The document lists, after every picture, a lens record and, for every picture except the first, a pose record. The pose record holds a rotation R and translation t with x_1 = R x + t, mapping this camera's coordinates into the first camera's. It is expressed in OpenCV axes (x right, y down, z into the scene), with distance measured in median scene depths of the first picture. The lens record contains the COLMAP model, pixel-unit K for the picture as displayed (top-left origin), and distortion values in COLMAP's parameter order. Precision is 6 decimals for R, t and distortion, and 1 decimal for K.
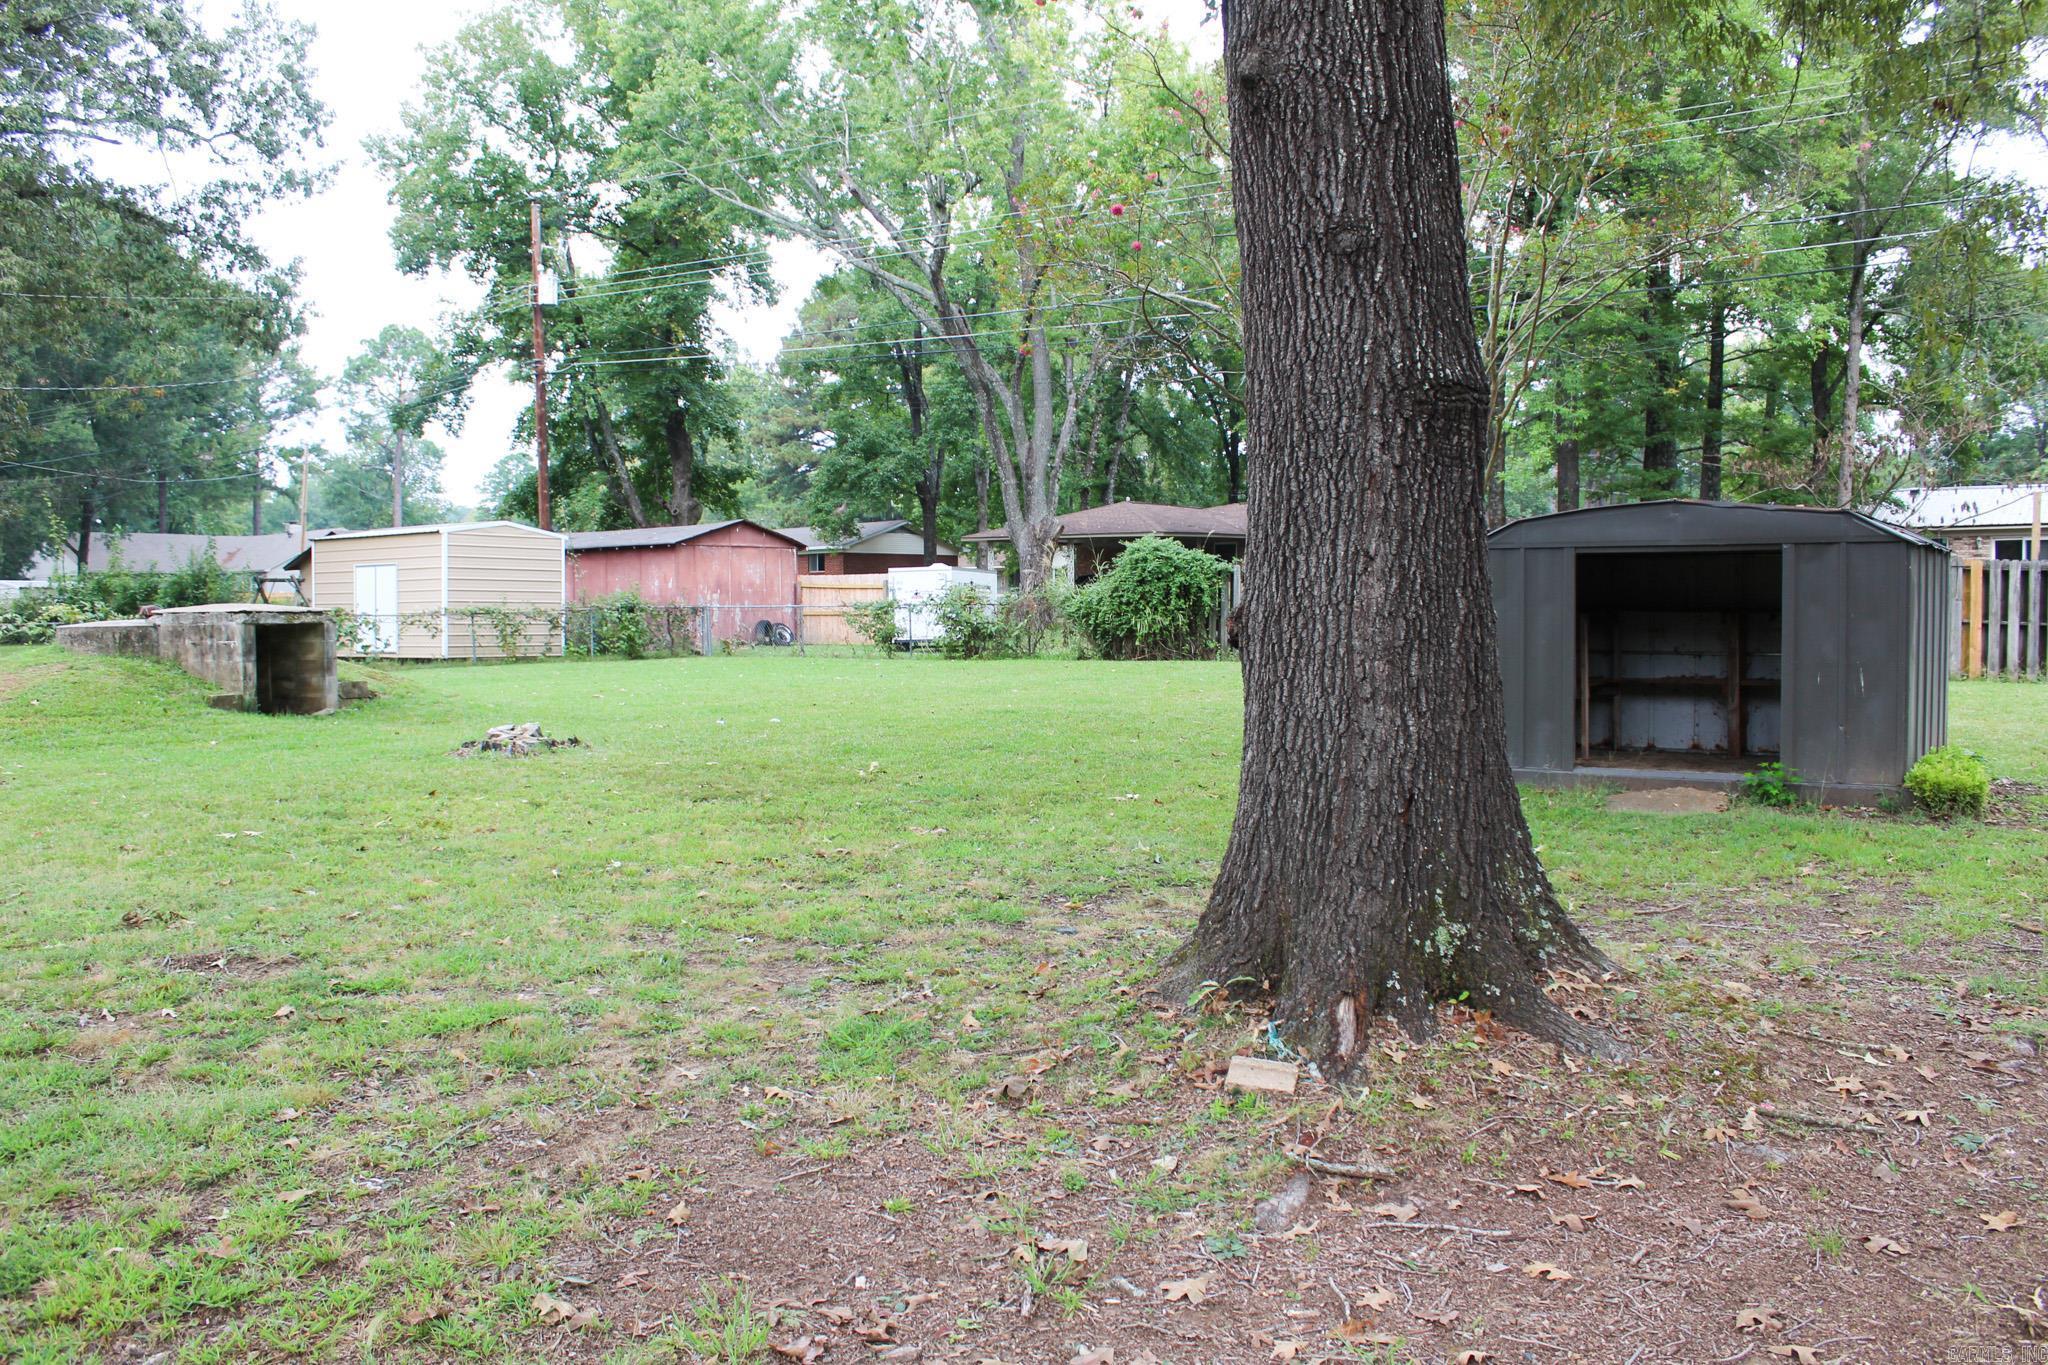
lens RADIAL K [[1739.3, 0, 1024.0], [0, 1739.3, 682.5], [0, 0, 1]] dist [-0.150077, 0.169024]
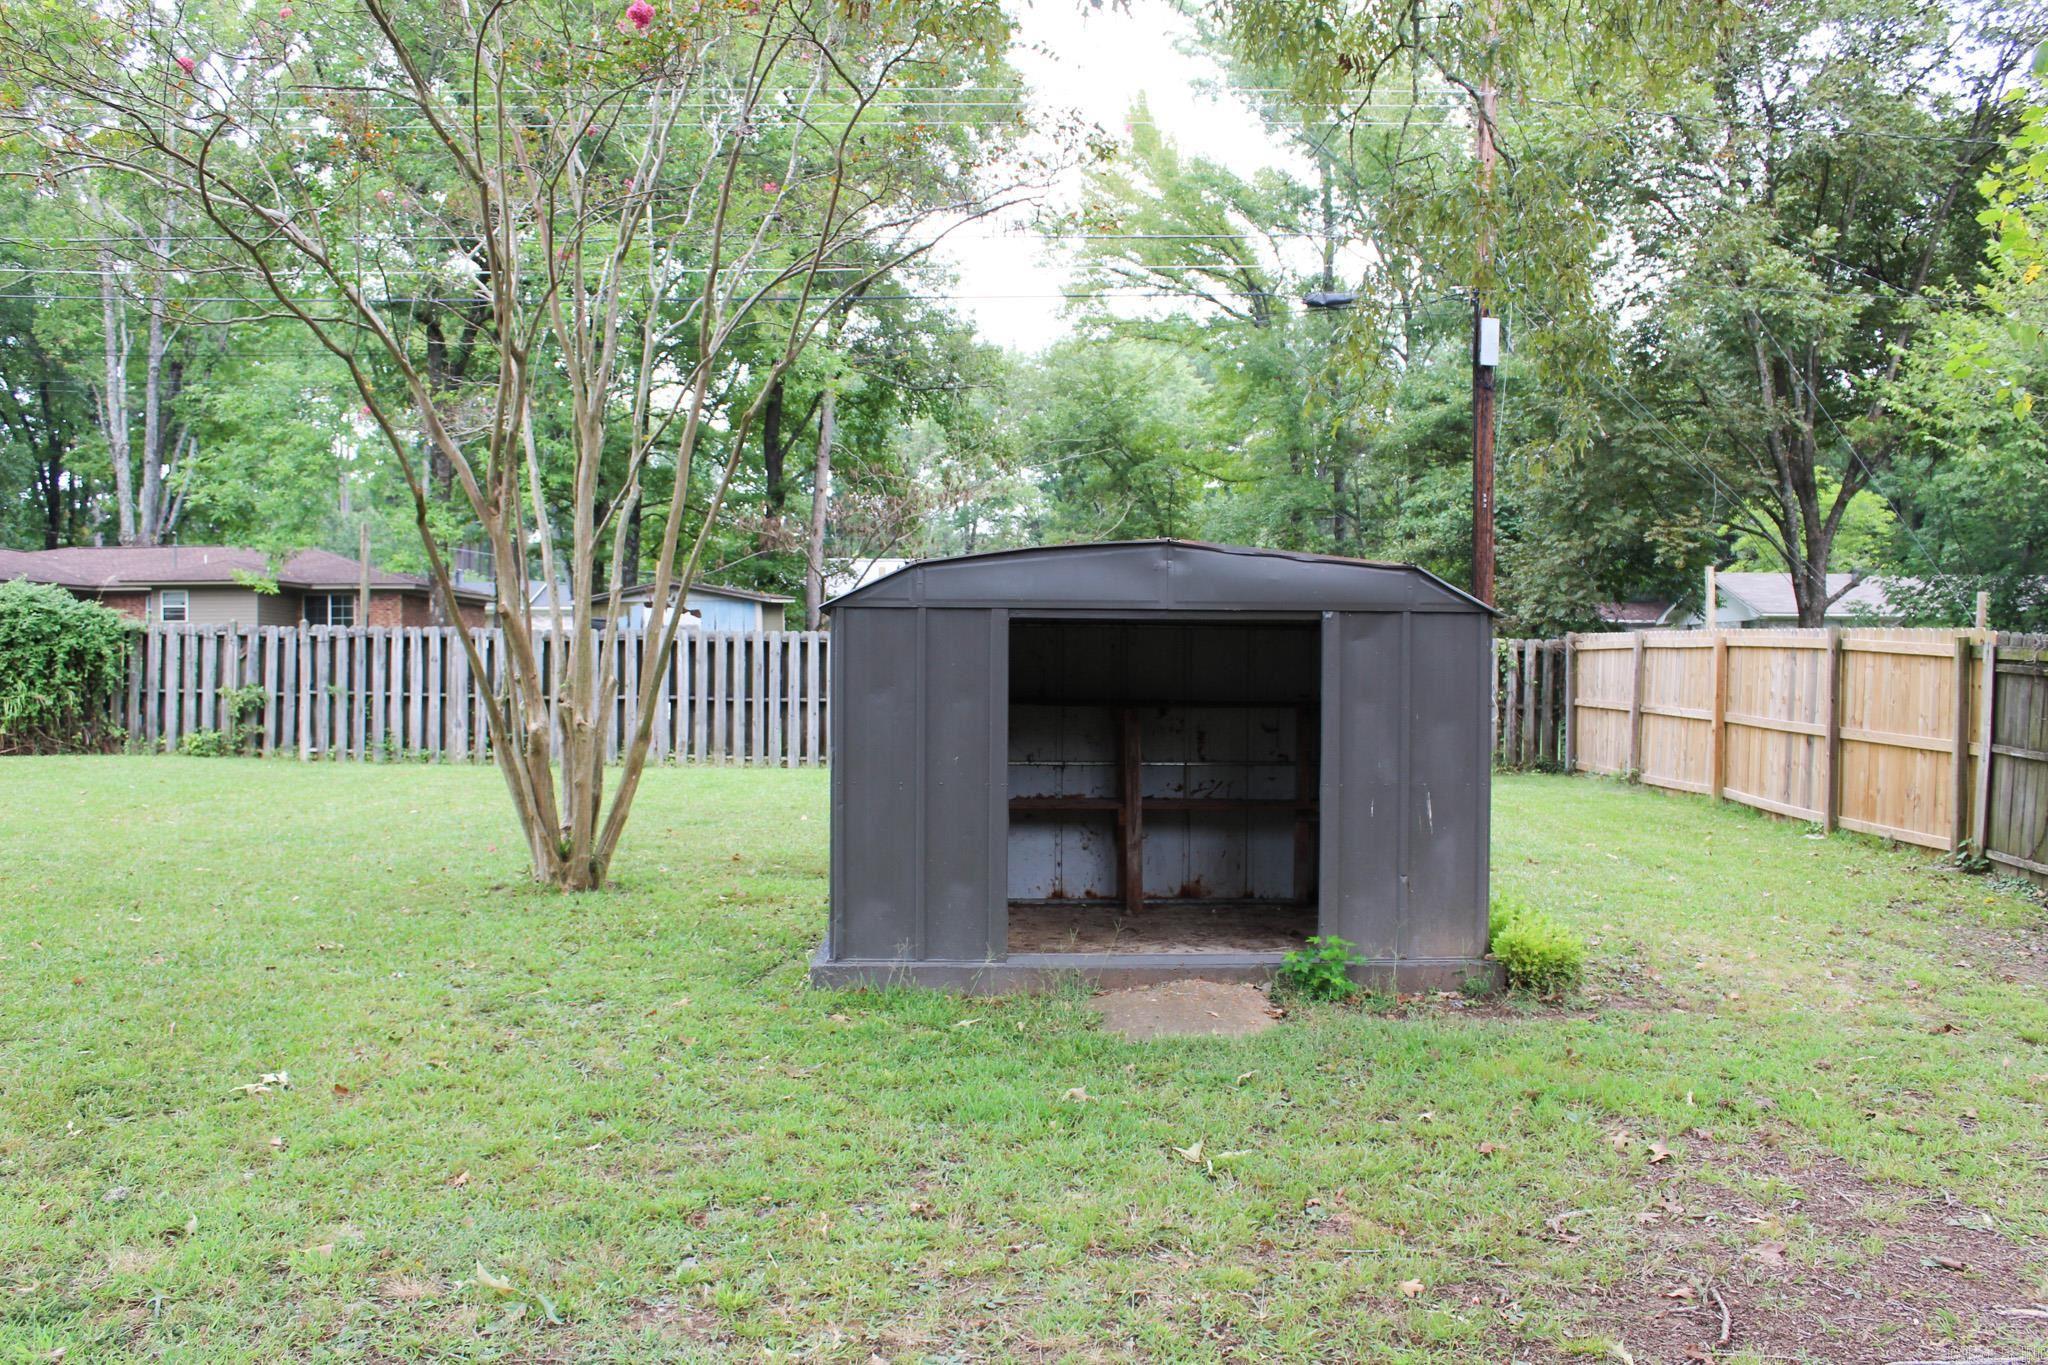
lens RADIAL K [[1739.3, 0, 1024.0], [0, 1739.3, 682.5], [0, 0, 1]] dist [-0.150077, 0.169024]
pose [[0.788112, 0.005361, 0.615509, -0.028352], [0.018326, 0.999314, -0.032169, -0.012933], [-0.615259, 0.036632, 0.787473, 0.207341]]
